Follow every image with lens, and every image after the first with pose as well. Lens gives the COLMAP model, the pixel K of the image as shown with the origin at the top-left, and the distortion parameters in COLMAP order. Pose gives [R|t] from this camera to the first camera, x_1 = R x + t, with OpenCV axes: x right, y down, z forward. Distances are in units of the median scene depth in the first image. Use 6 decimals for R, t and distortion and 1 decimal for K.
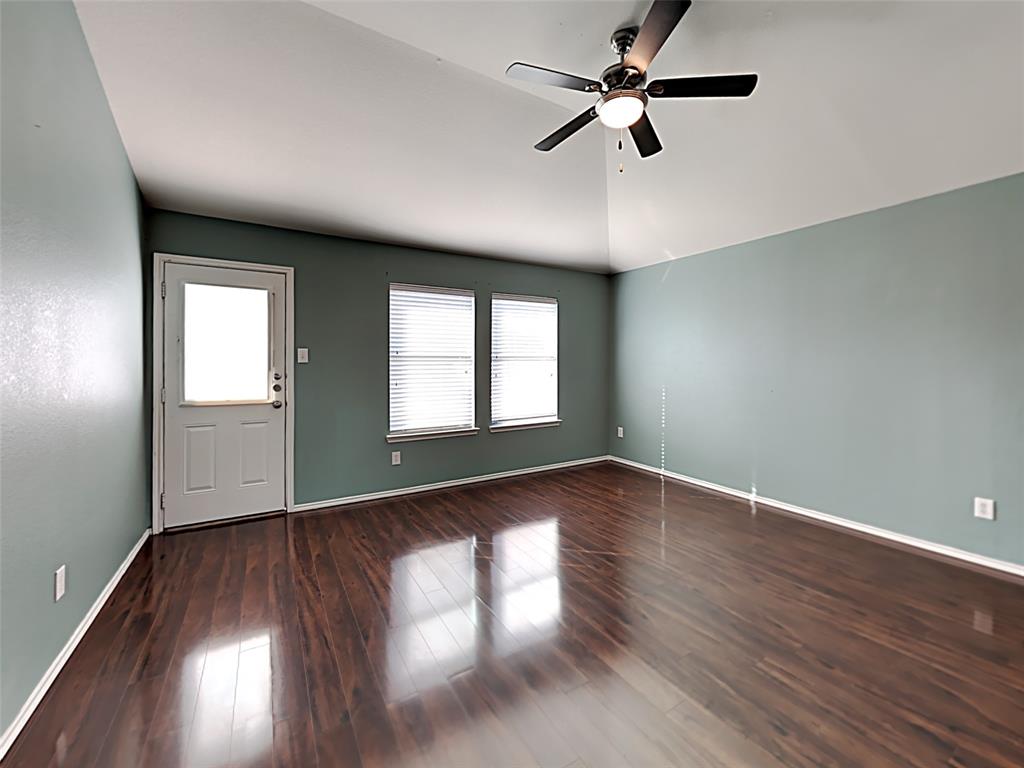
lens RADIAL K [[413.8, 0, 511.8], [0, 413.8, 364.4], [0, 0, 1]] dist [0.000244, -0.000022]
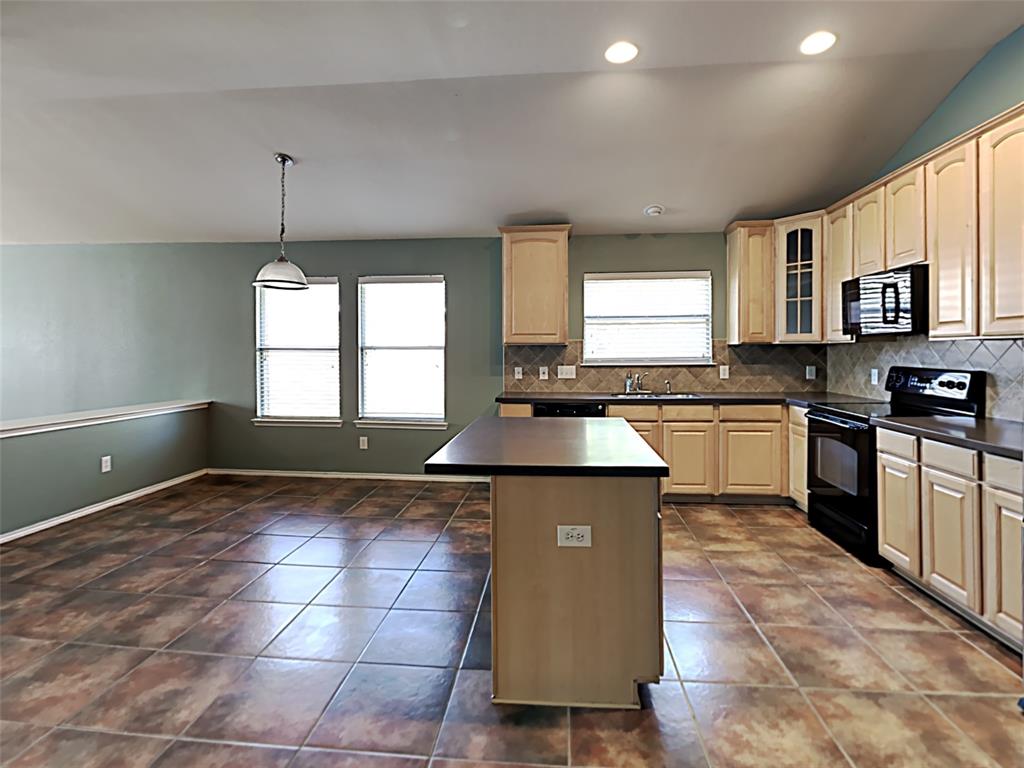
lens RADIAL K [[411.2, 0, 513.6], [0, 411.2, 363.7], [0, 0, 1]] dist [-0.001118, -0.000118]
pose [[0.798757, 0.006429, -0.601620, 0.693774], [0.002829, 0.999892, 0.014441, 0.008836], [0.601648, -0.013236, 0.798652, 0.409574]]
